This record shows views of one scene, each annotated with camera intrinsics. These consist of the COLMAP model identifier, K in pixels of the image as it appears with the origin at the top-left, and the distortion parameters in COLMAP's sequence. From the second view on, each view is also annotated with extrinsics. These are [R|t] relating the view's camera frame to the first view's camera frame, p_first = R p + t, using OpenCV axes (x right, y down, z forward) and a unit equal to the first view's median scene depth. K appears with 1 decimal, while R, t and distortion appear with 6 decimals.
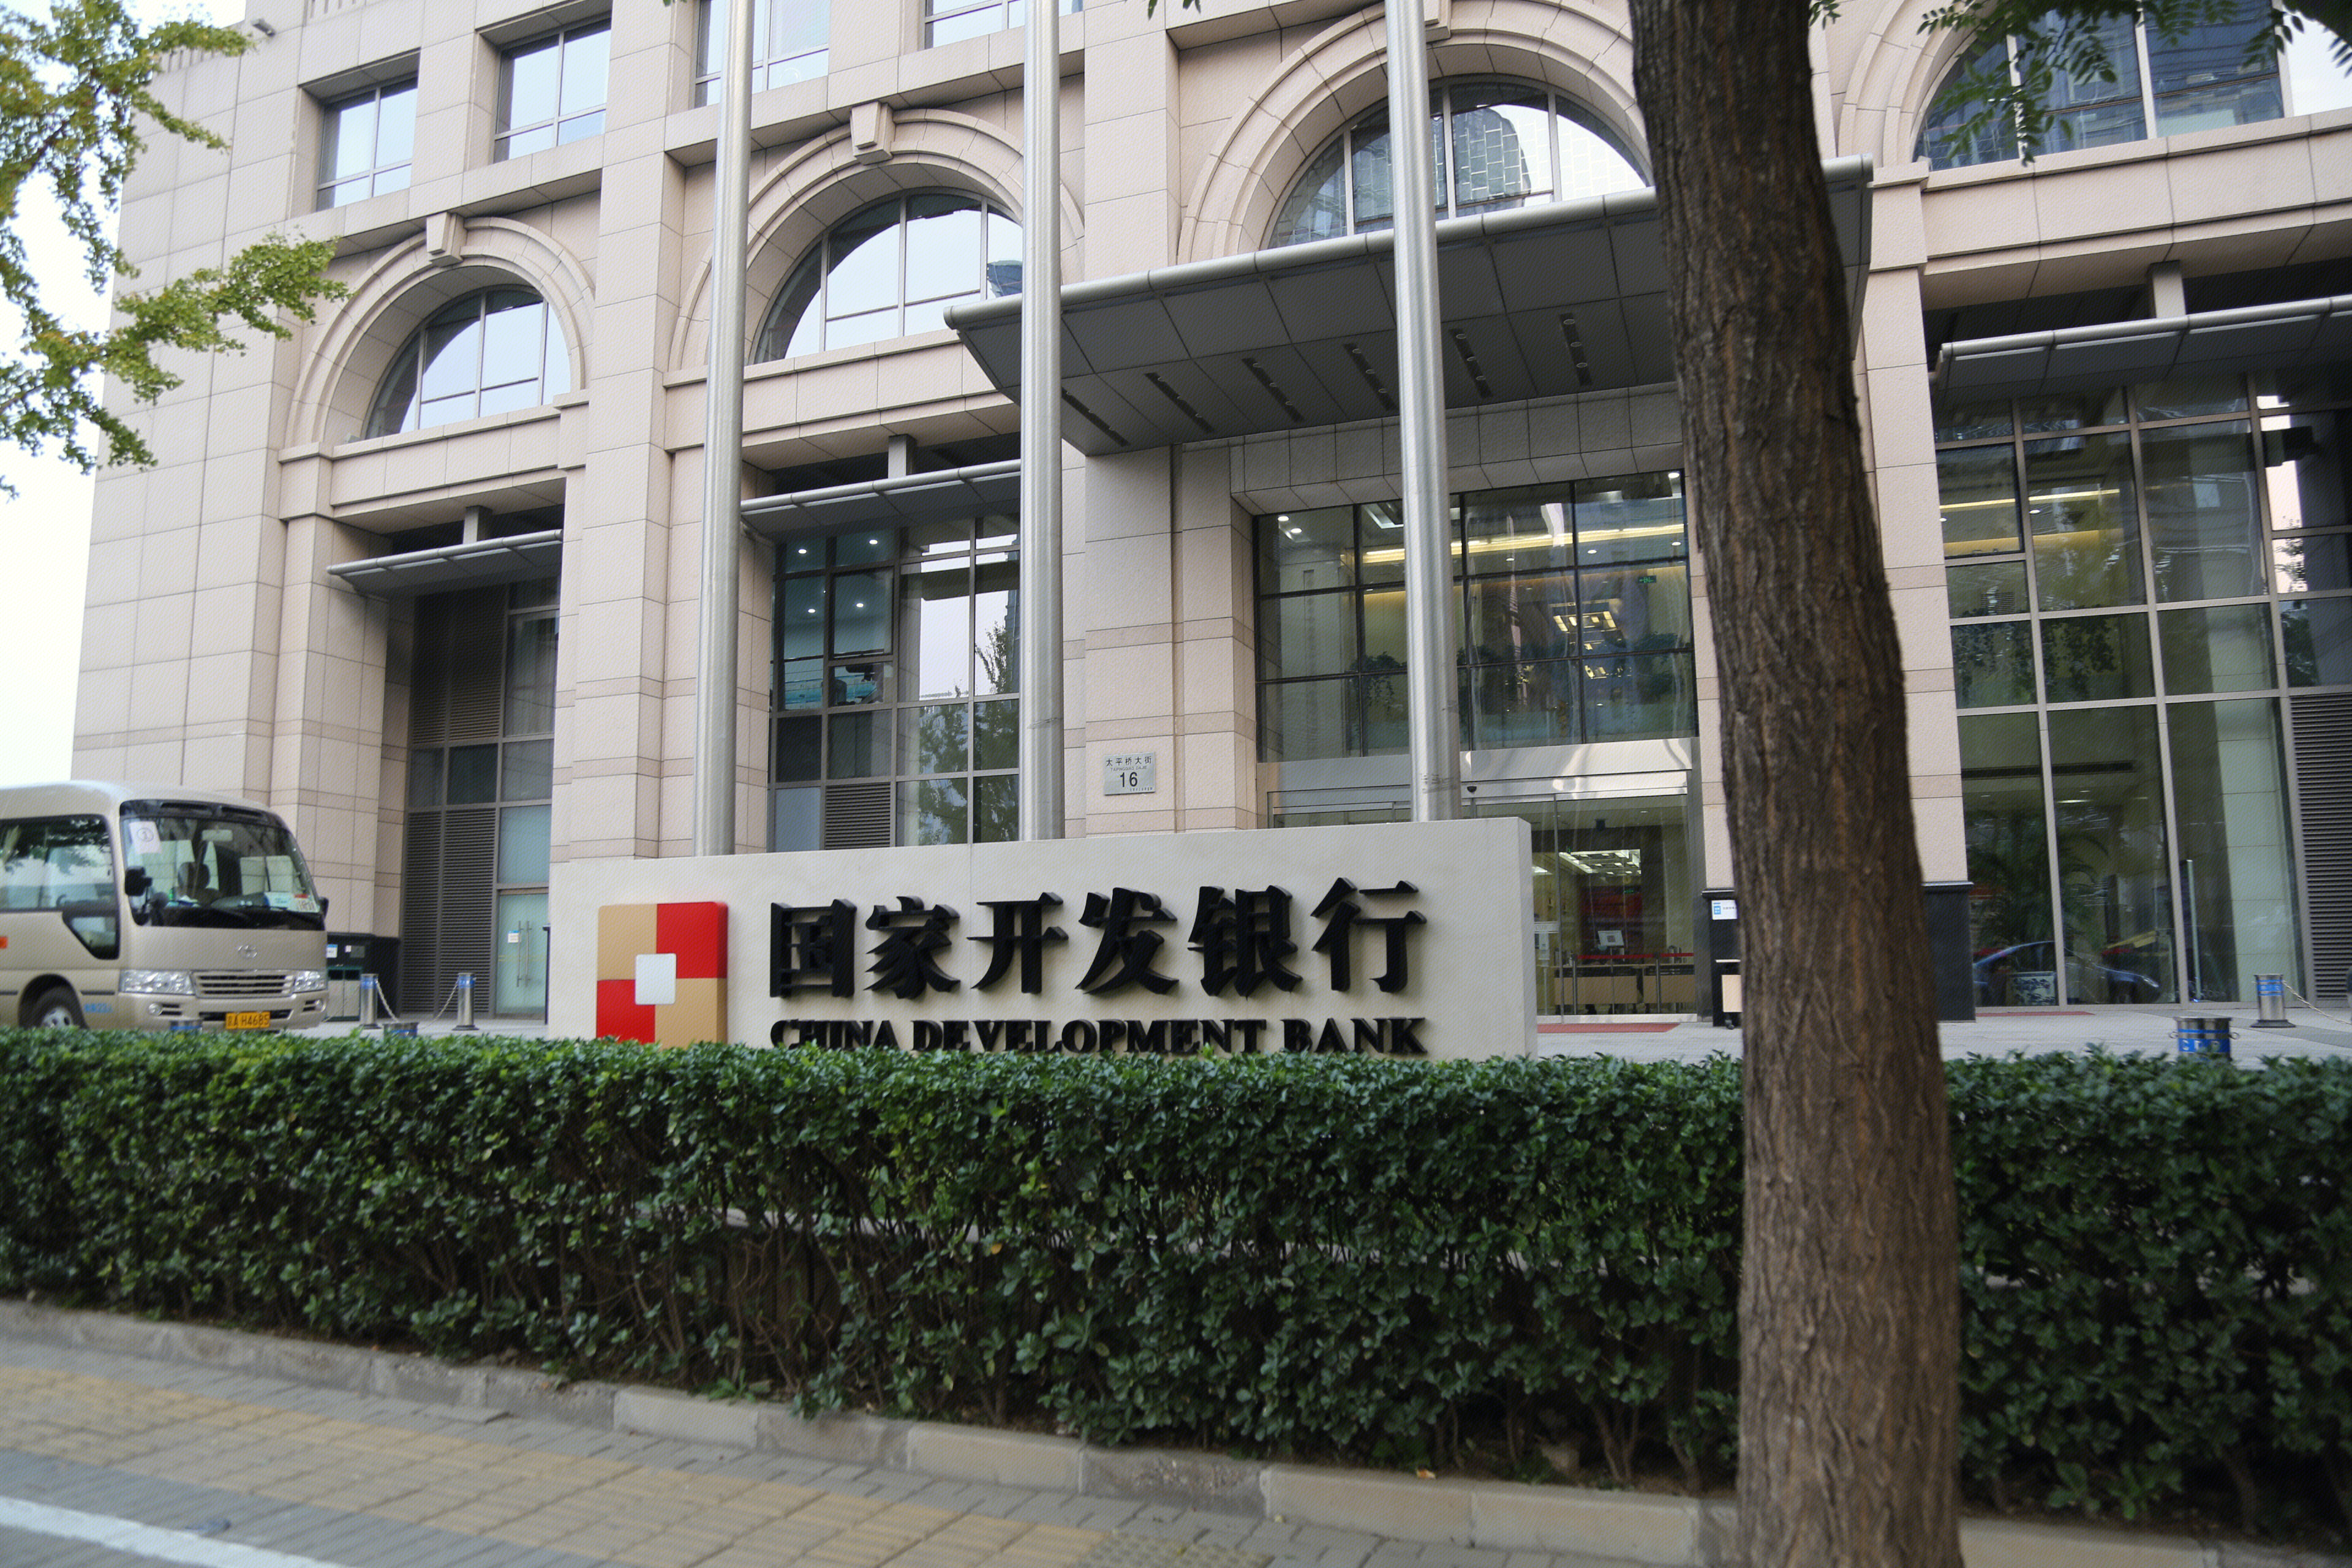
lens RADIAL K [[1602.1, 0, 1209.8], [0, 1602.1, 813.6], [0, 0, 1]] dist [-0.114717, 0.065938]
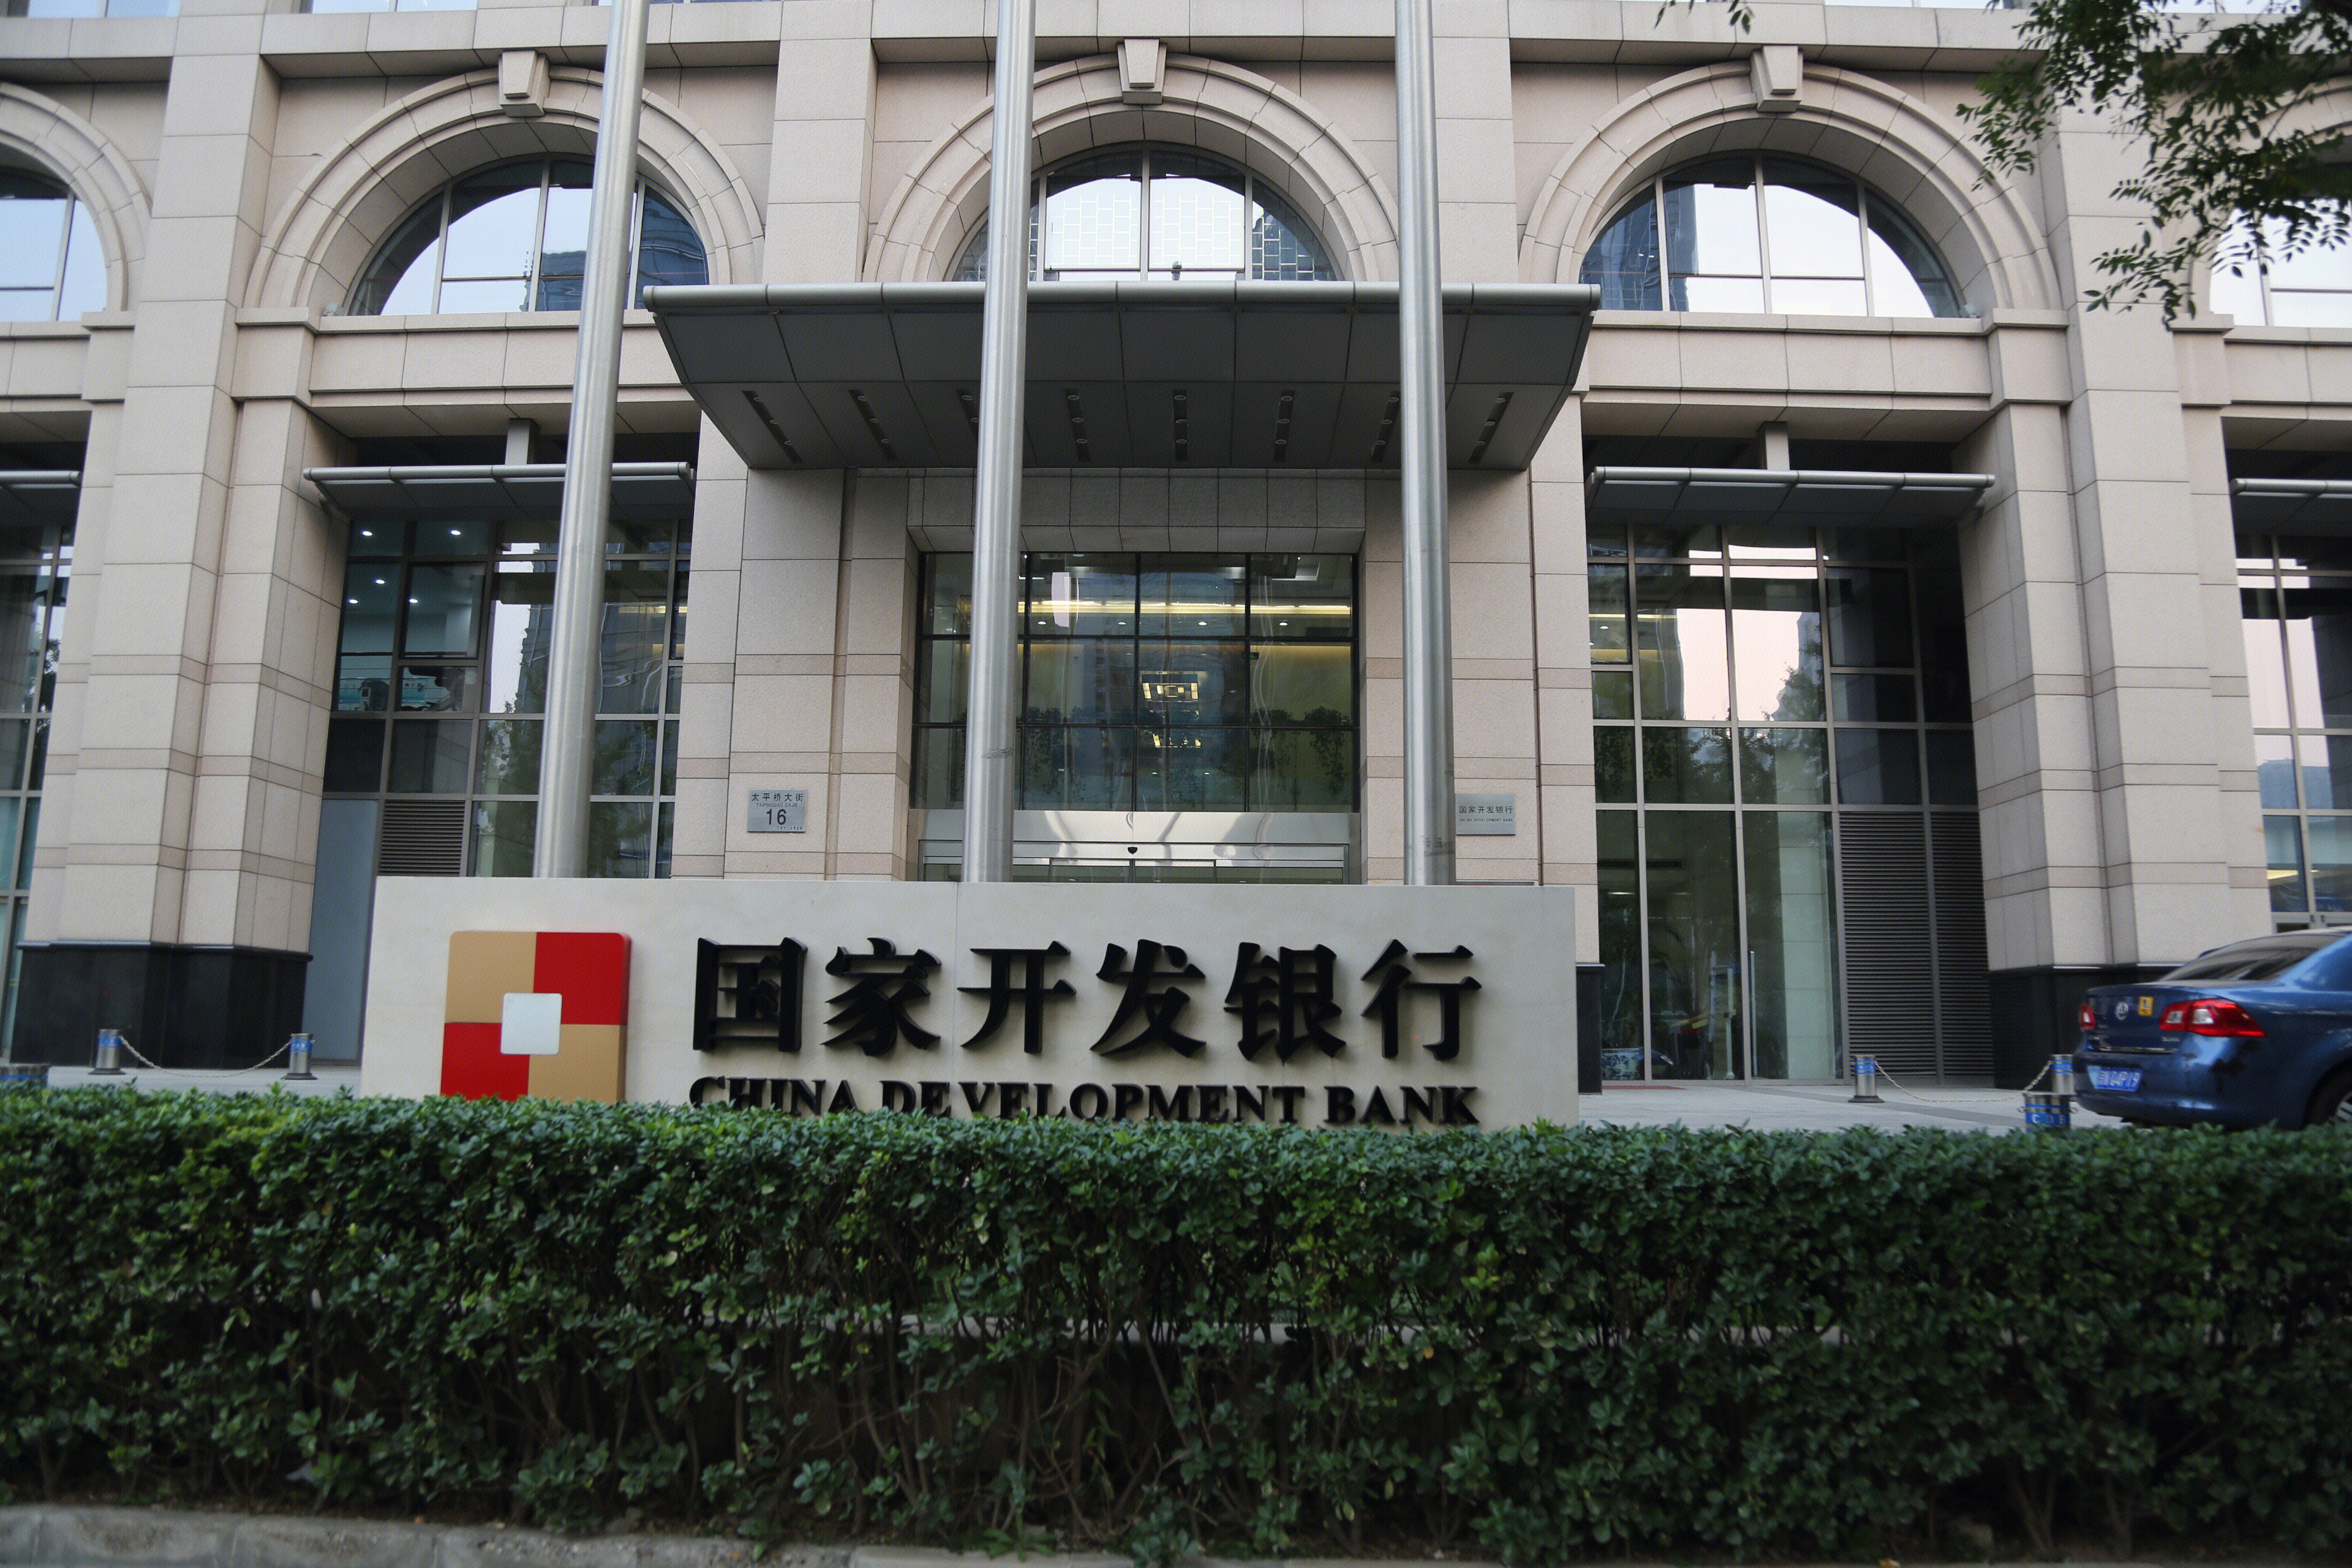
lens RADIAL K [[1602.1, 0, 1209.8], [0, 1602.1, 813.6], [0, 0, 1]] dist [-0.114717, 0.065938]
pose [[0.944490, 0.068607, 0.321296, -0.293770], [-0.056884, 0.997332, -0.045744, 0.013056], [-0.323577, 0.024928, 0.945874, 0.112186]]
